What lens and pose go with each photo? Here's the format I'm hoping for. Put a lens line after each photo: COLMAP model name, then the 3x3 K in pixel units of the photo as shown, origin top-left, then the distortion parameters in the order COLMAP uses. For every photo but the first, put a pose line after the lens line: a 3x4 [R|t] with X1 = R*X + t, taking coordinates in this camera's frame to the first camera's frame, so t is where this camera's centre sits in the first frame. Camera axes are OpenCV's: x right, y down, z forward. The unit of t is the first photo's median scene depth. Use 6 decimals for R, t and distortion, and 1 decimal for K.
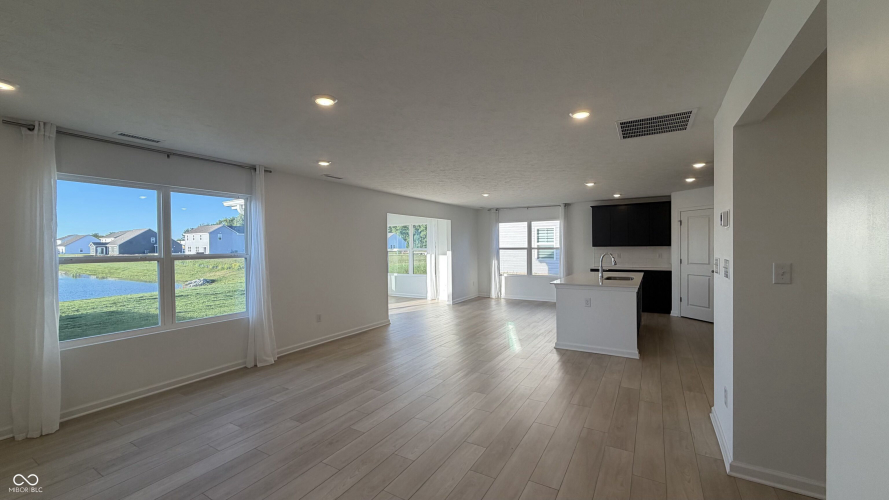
lens RADIAL K [[354.3, 0, 440.1], [0, 354.3, 250.5], [0, 0, 1]] dist [-0.001621, -0.000146]
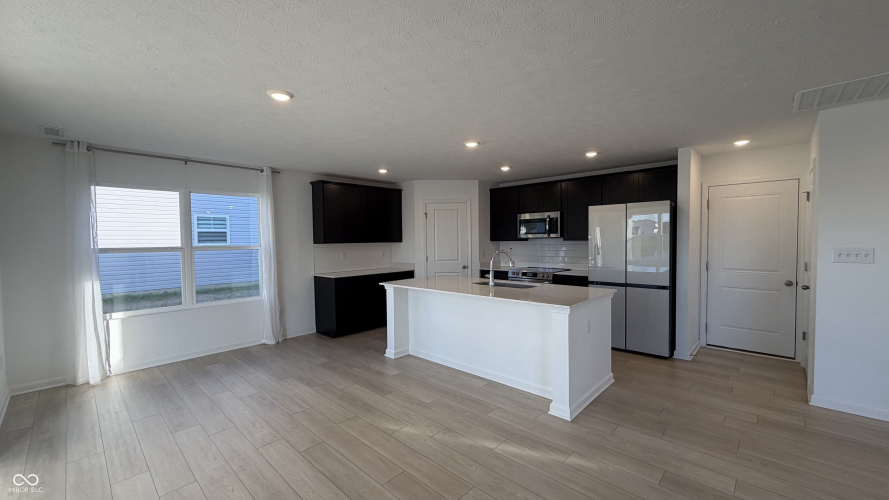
lens RADIAL K [[354.3, 0, 440.1], [0, 354.3, 250.5], [0, 0, 1]] dist [-0.001621, -0.000146]
pose [[0.215005, -0.019265, 0.976423, -0.194139], [0.025456, 0.999576, 0.014117, -0.002013], [-0.976281, 0.021821, 0.215405, 0.829453]]
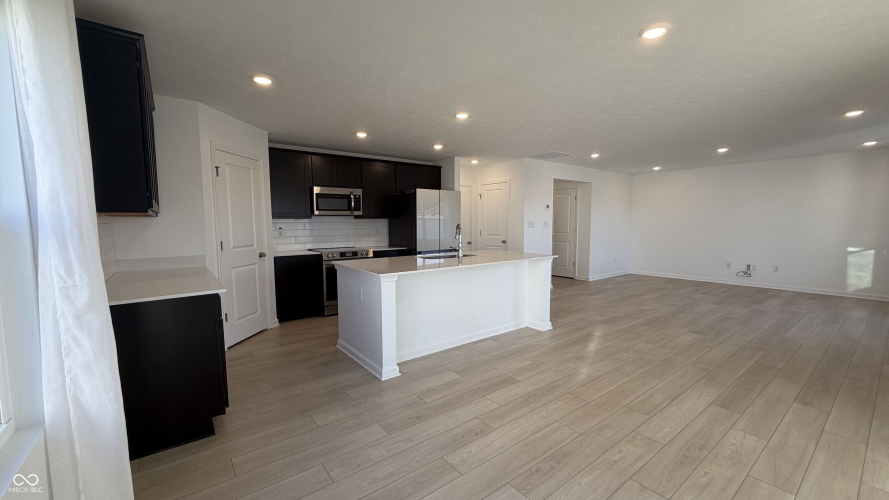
lens RADIAL K [[354.0, 0, 441.9], [0, 354.0, 253.3], [0, 0, 1]] dist [0.002659, 0.000245]
pose [[-0.931330, -0.015610, 0.363843, 0.200306], [0.022591, 0.994681, 0.100500, -0.004119], [-0.363476, 0.101818, -0.926023, 1.460680]]
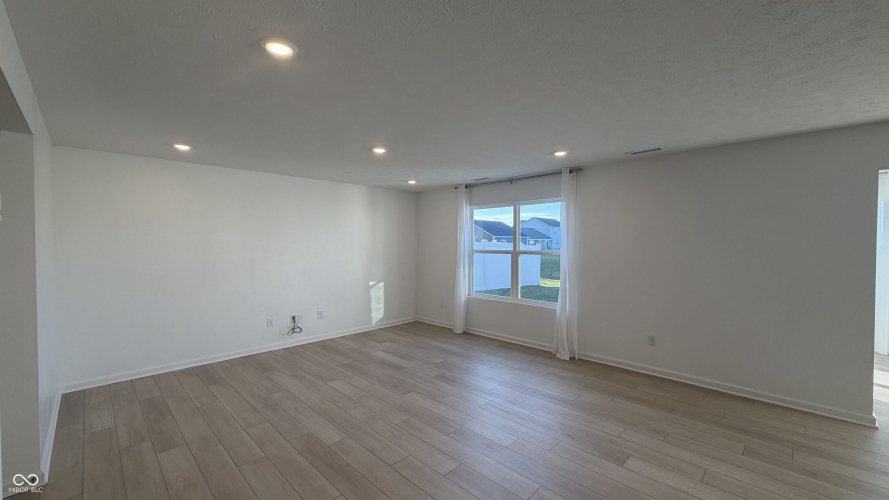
lens RADIAL K [[354.3, 0, 440.1], [0, 354.3, 250.5], [0, 0, 1]] dist [-0.001621, -0.000146]
pose [[-0.240115, 0.026489, -0.970383, 0.404001], [-0.011206, 0.999485, 0.030056, -0.013680], [0.970680, 0.018091, -0.239694, 0.611029]]
